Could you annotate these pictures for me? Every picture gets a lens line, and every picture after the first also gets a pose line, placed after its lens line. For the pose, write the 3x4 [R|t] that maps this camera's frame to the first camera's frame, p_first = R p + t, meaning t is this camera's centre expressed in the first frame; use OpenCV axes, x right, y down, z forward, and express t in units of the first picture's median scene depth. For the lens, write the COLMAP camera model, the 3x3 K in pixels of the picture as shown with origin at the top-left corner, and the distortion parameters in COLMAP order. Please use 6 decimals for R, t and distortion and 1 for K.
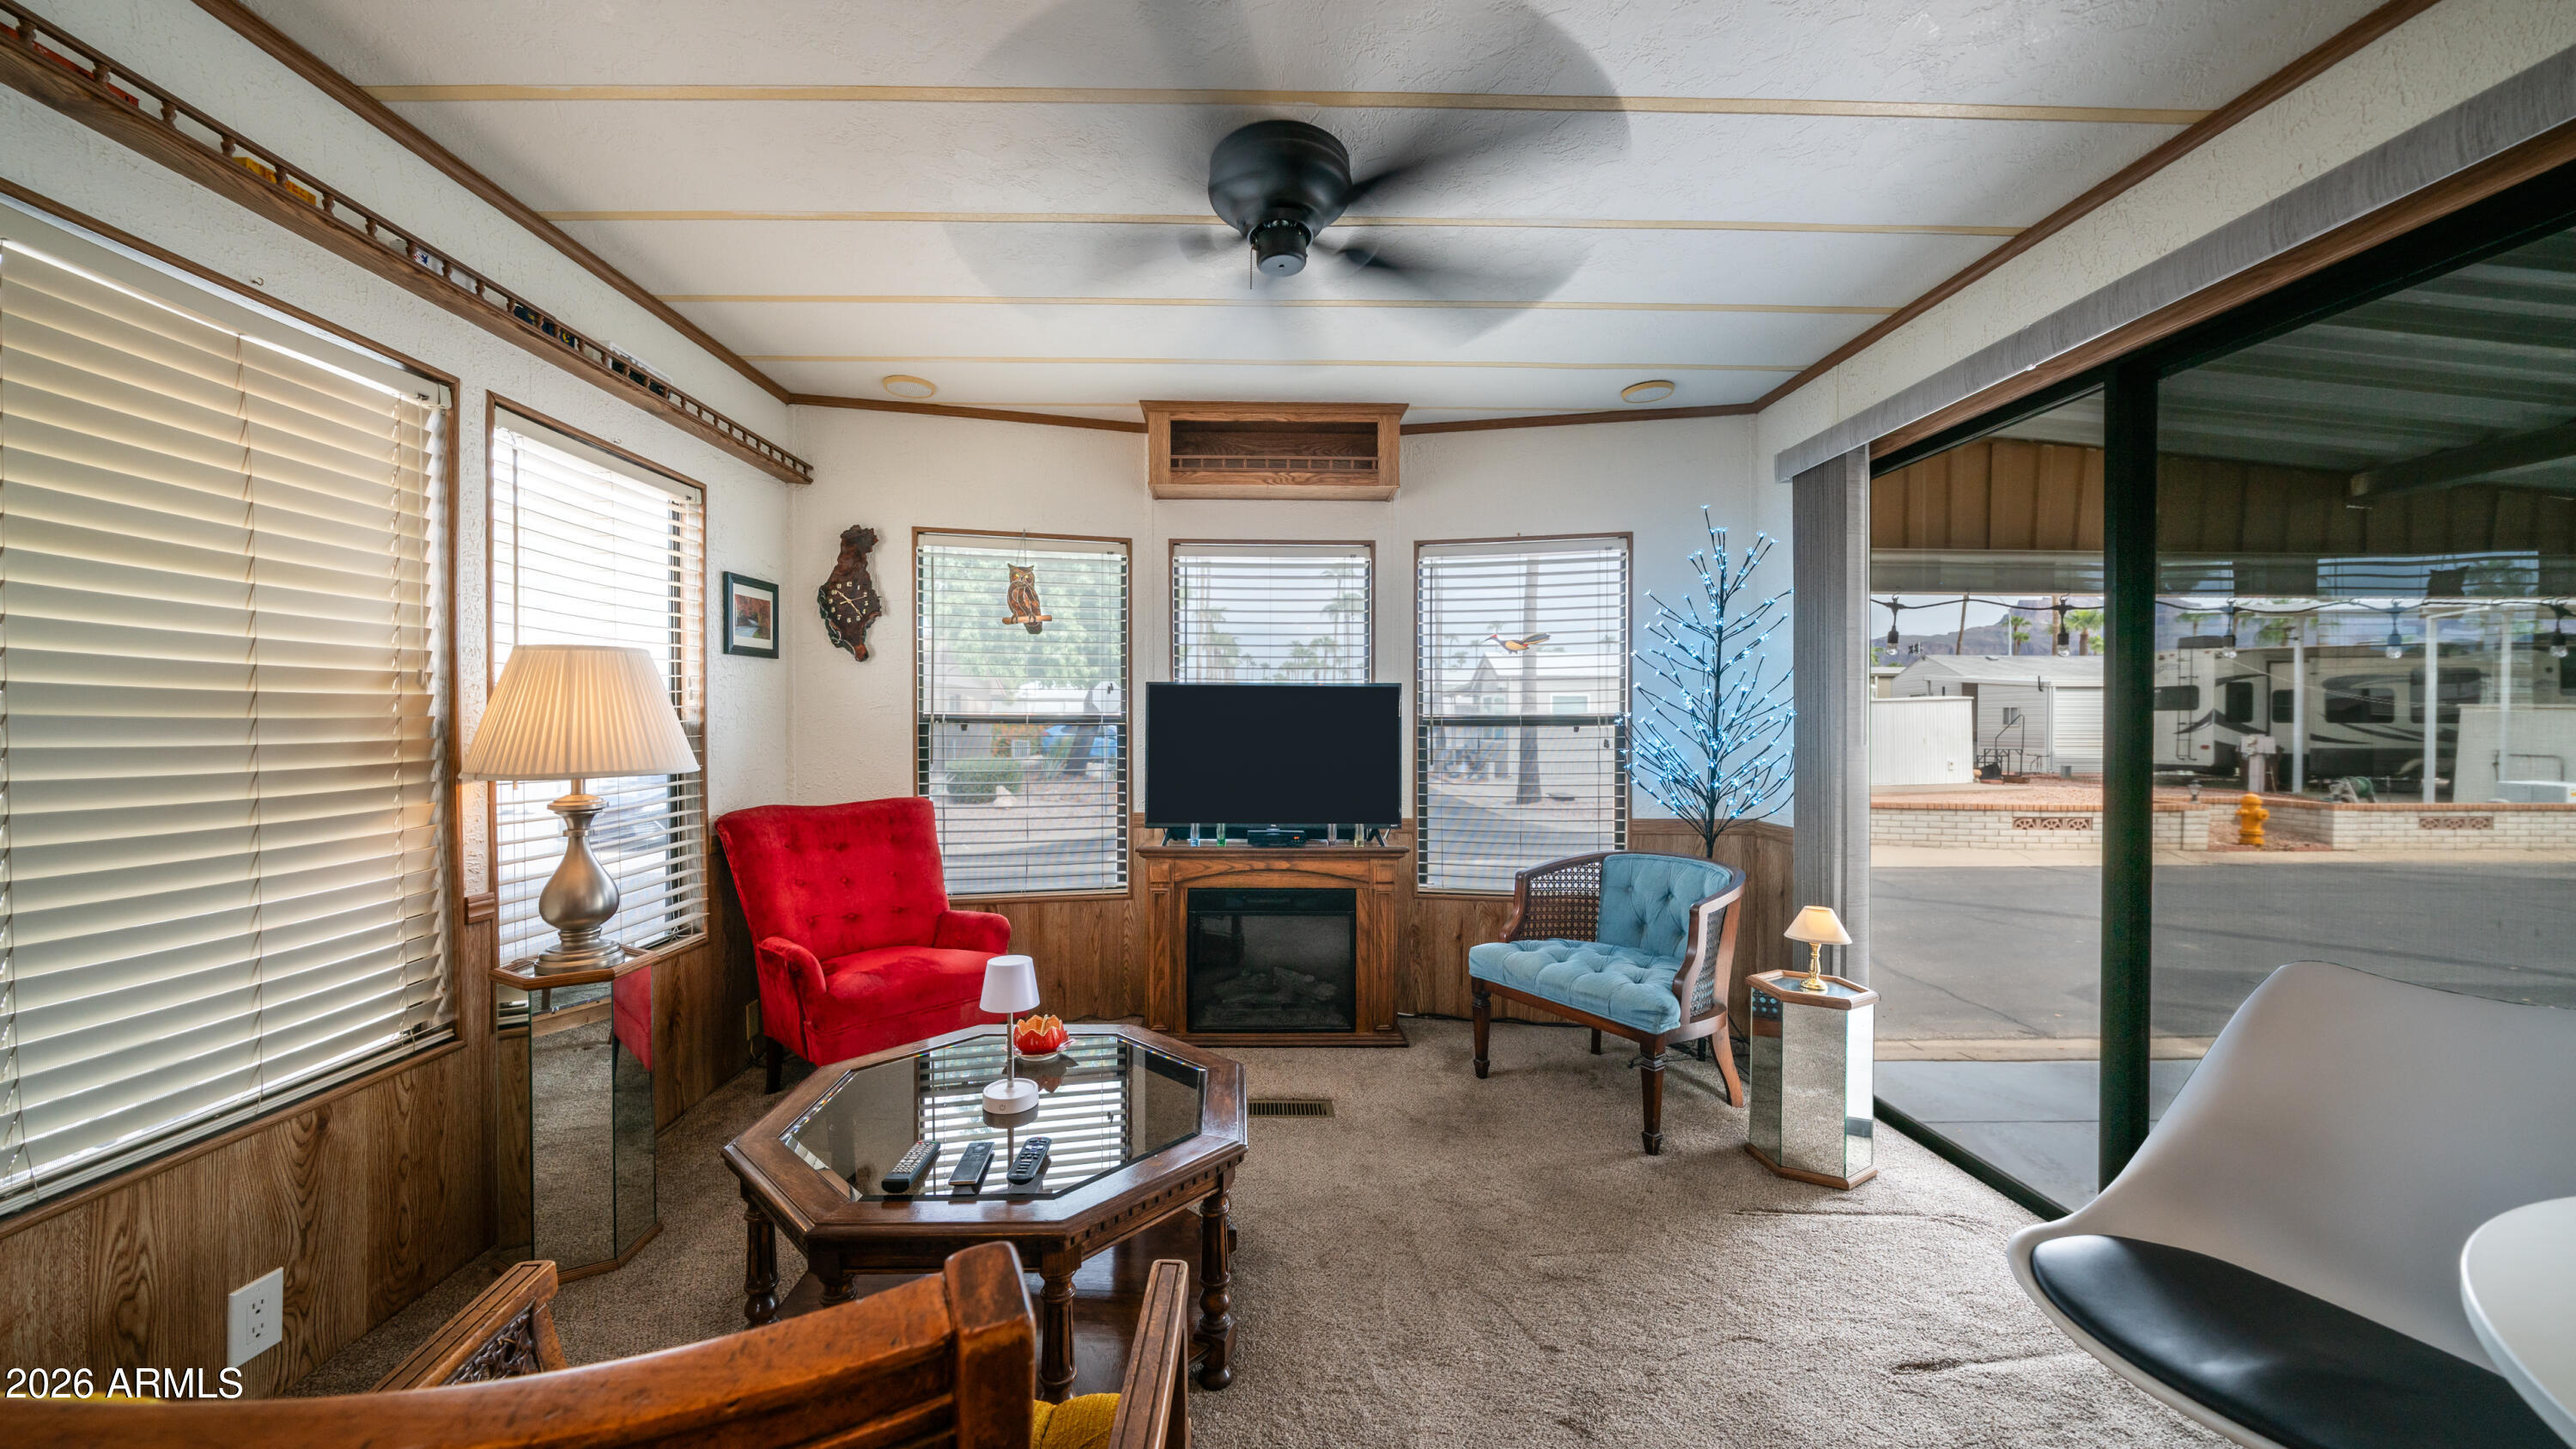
lens RADIAL K [[945.5, 0, 1284.6], [0, 945.5, 729.0], [0, 0, 1]] dist [-0.000887, 0.000047]
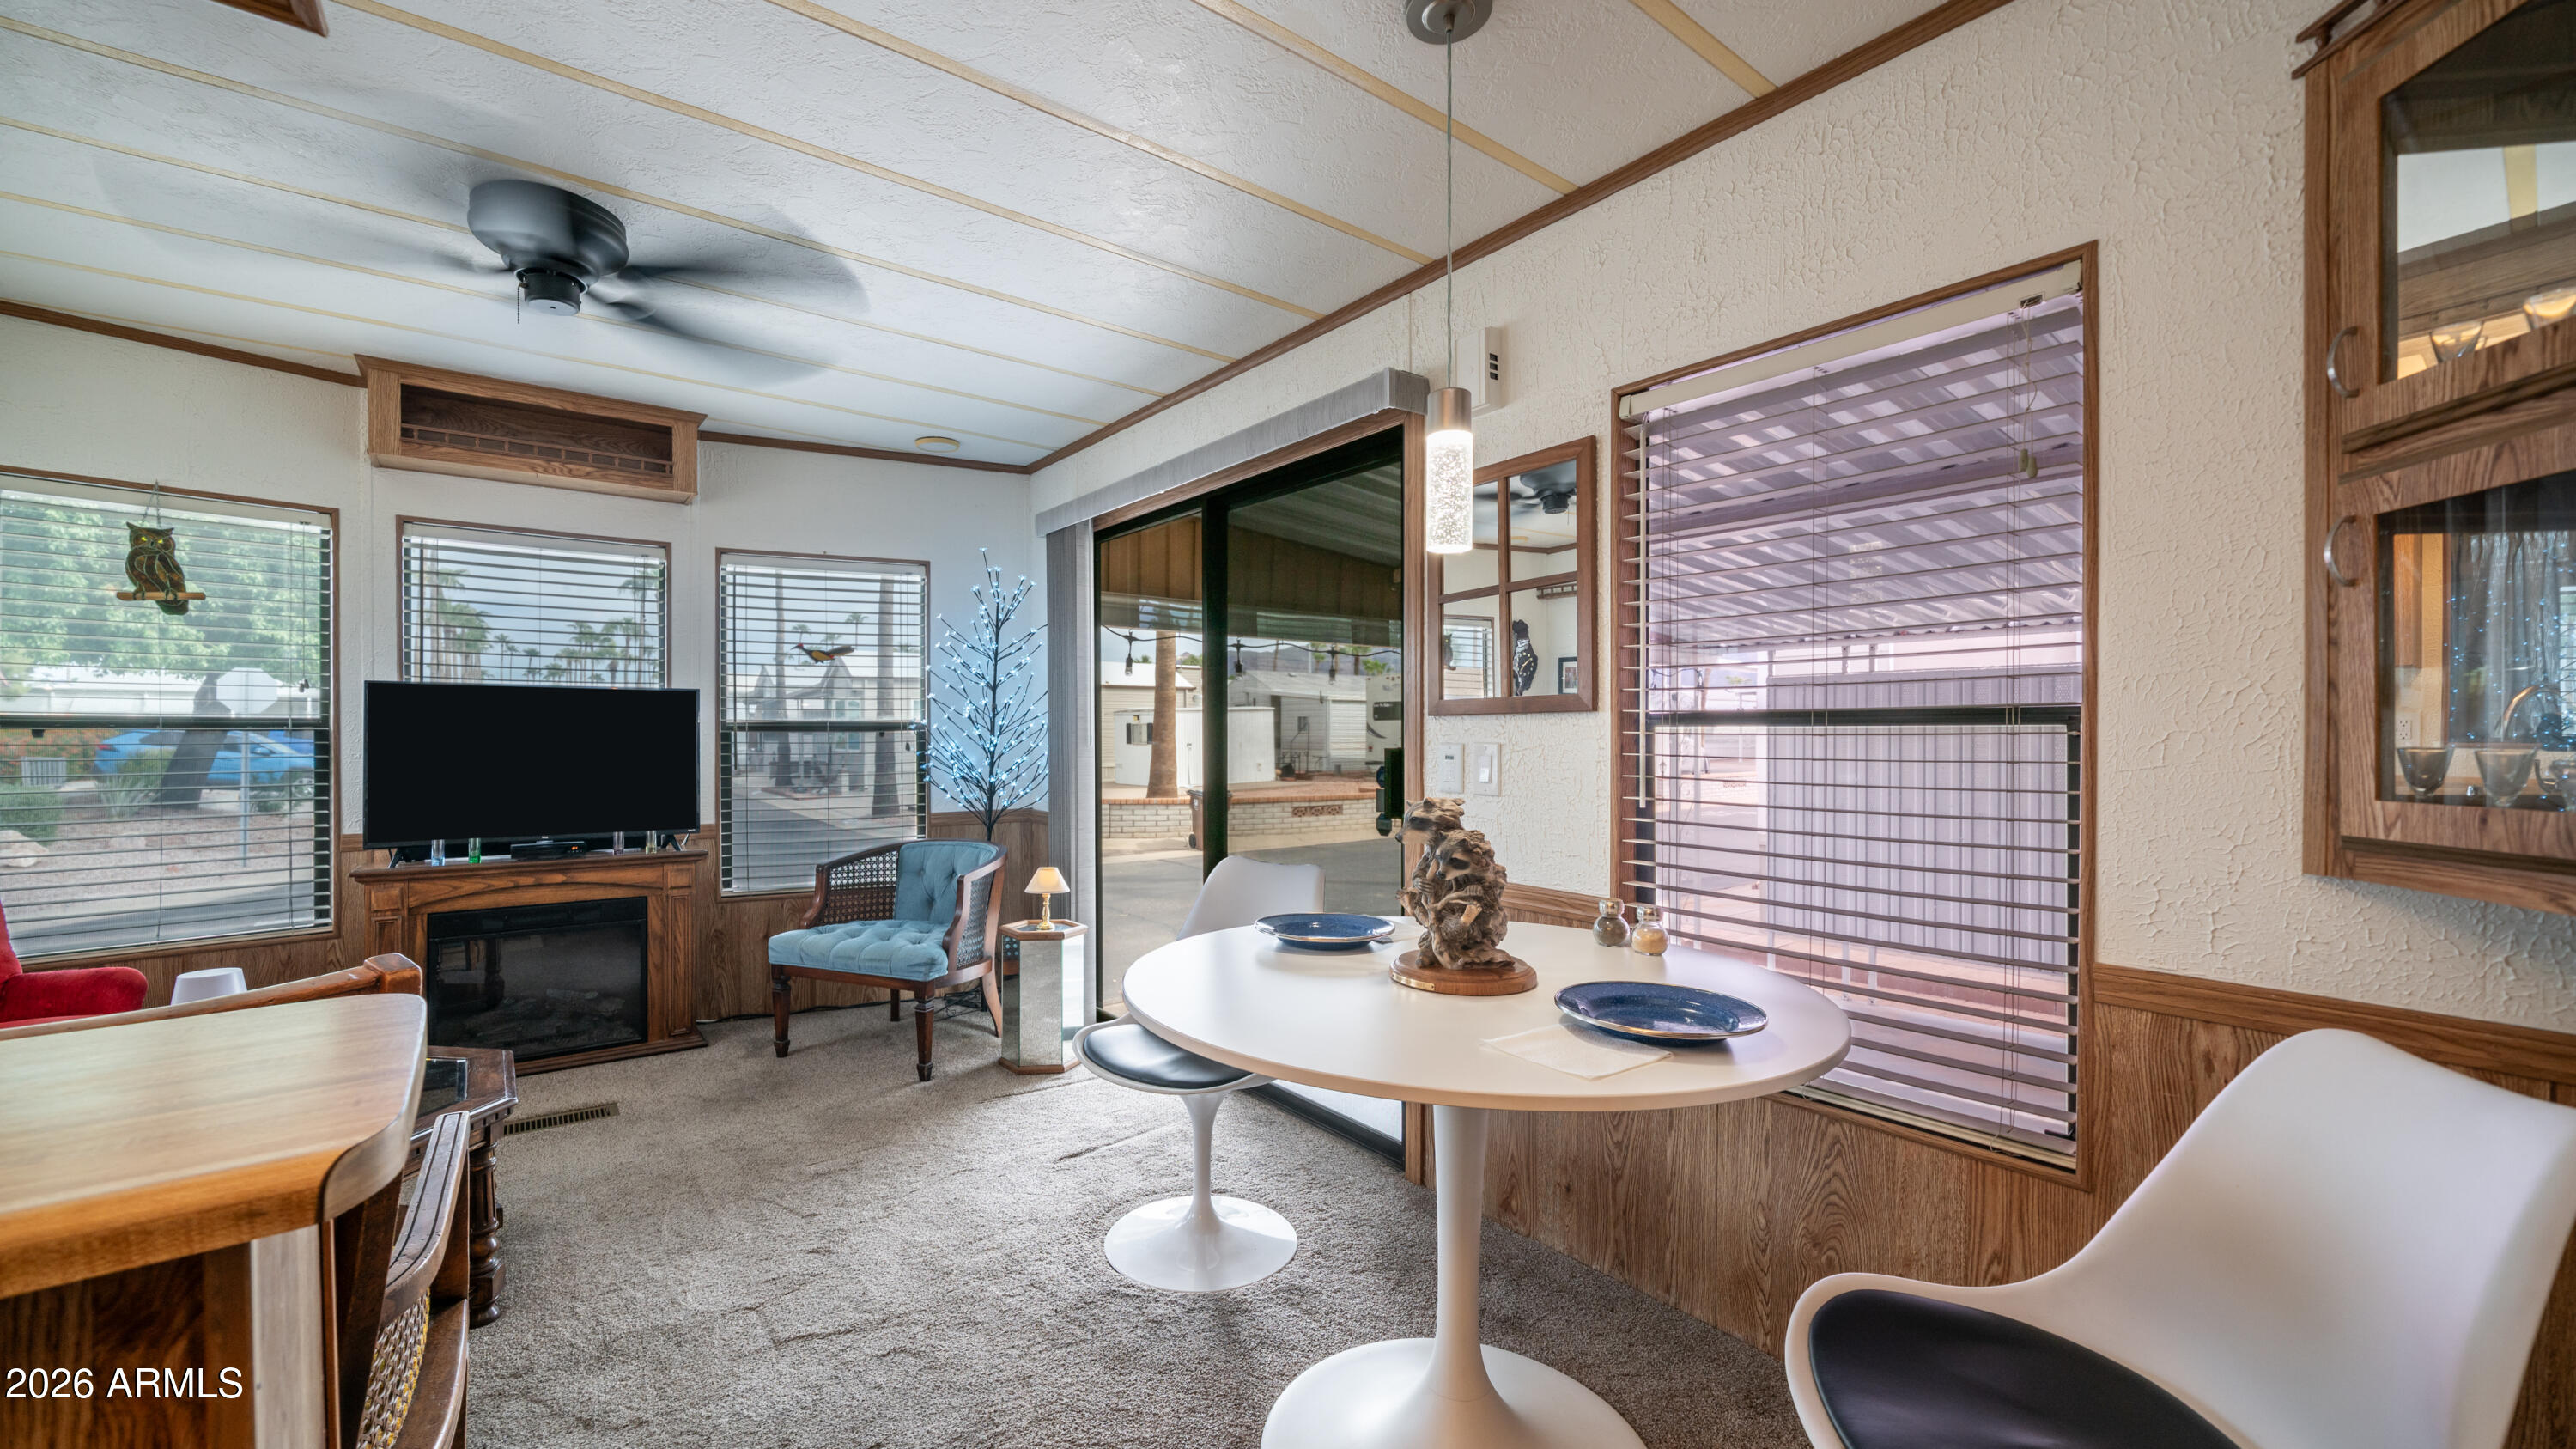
lens RADIAL K [[1050.1, 0, 1288.4], [0, 1050.1, 735.9], [0, 0, 1]] dist [-0.001279, -0.000044]
pose [[0.823104, -0.002235, 0.567887, 0.004427], [0.002484, 0.999997, 0.000334, 0.002982], [-0.567886, 0.001136, 0.823107, -0.285259]]
